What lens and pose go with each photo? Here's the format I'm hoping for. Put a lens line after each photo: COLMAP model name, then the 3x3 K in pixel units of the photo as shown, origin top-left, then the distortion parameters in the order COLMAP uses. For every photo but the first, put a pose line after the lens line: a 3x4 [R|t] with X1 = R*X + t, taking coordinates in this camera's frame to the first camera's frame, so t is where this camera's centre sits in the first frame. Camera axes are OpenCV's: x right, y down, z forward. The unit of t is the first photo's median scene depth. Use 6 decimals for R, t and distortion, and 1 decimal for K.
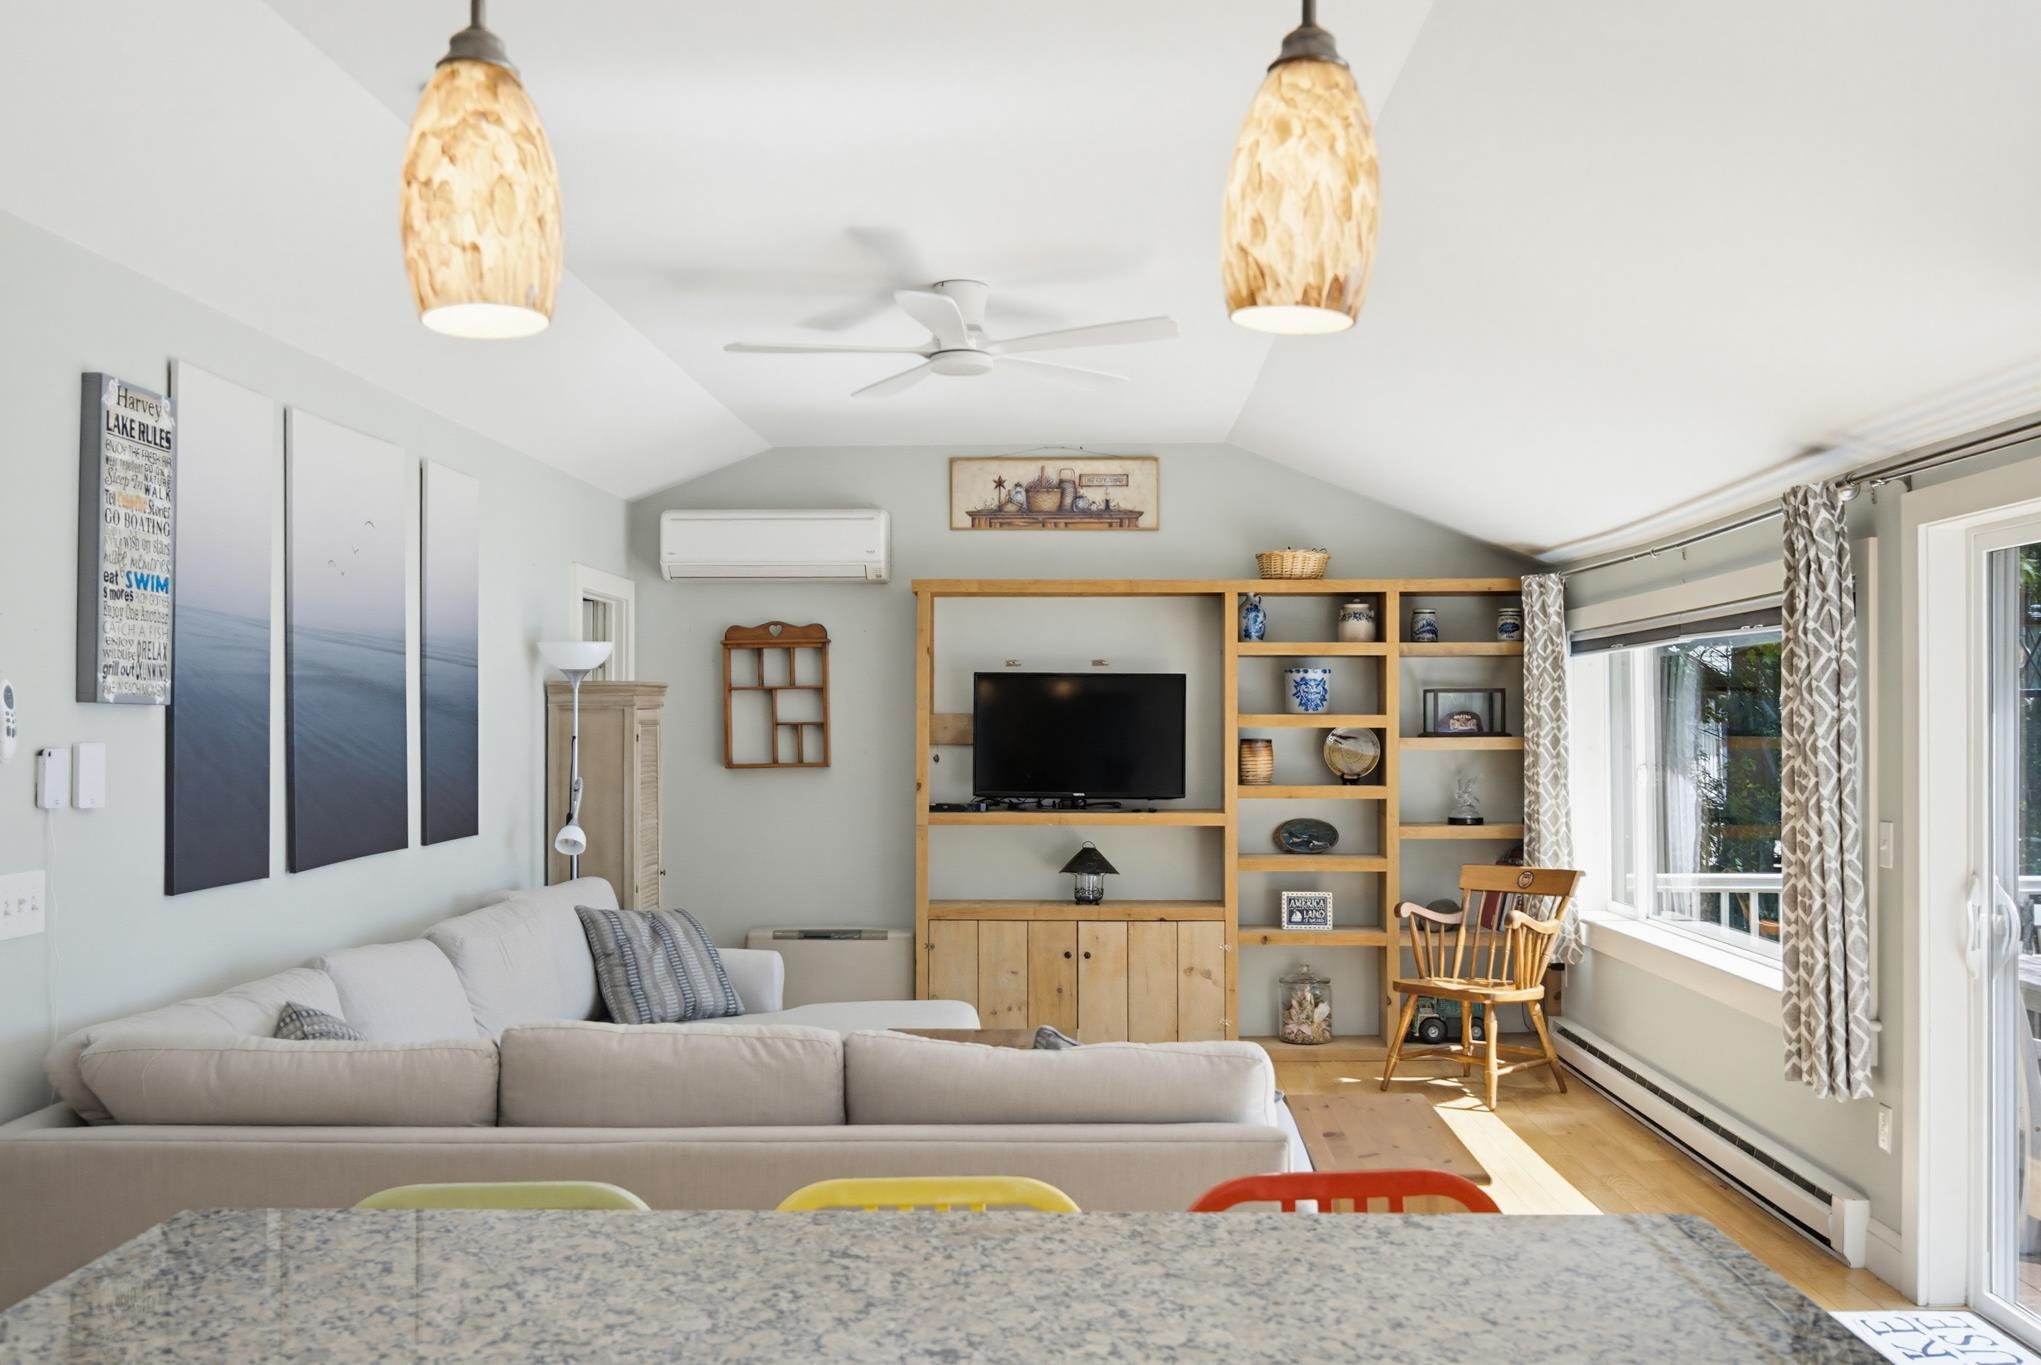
lens RADIAL K [[1877.0, 0, 1020.5], [0, 1877.0, 682.5], [0, 0, 1]] dist [0.020038, 0.005176]
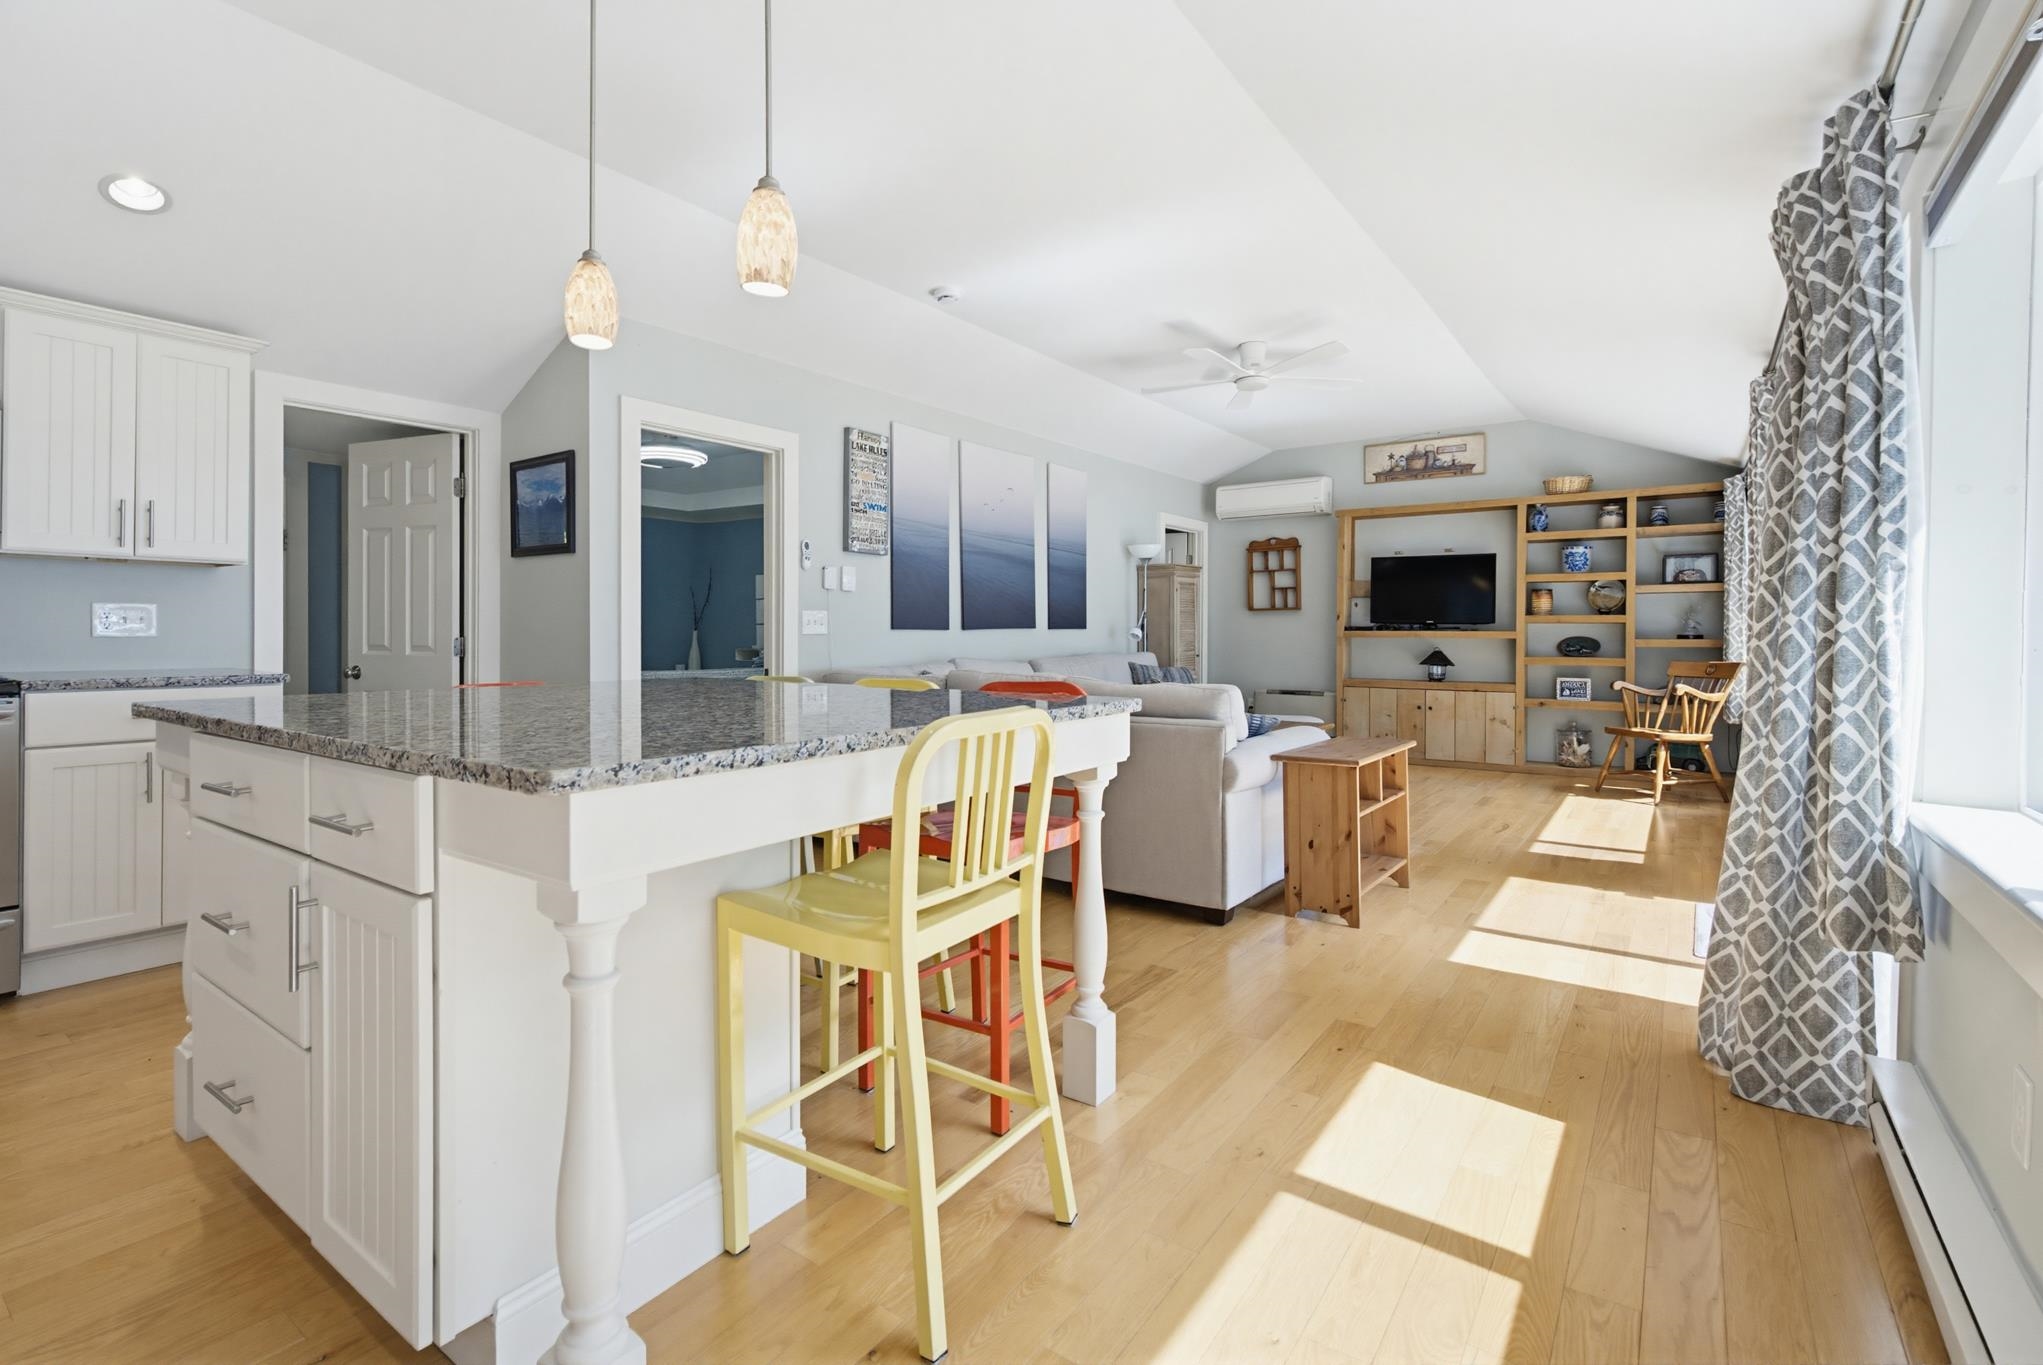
lens RADIAL K [[940.0, 0, 1021.6], [0, 940.0, 627.7], [0, 0, 1]] dist [-0.001403, -0.000332]
pose [[0.824470, -0.002439, -0.565900, 0.220788], [0.010833, 0.999875, 0.011475, 0.050780], [0.565802, -0.015591, 0.824394, 0.019200]]
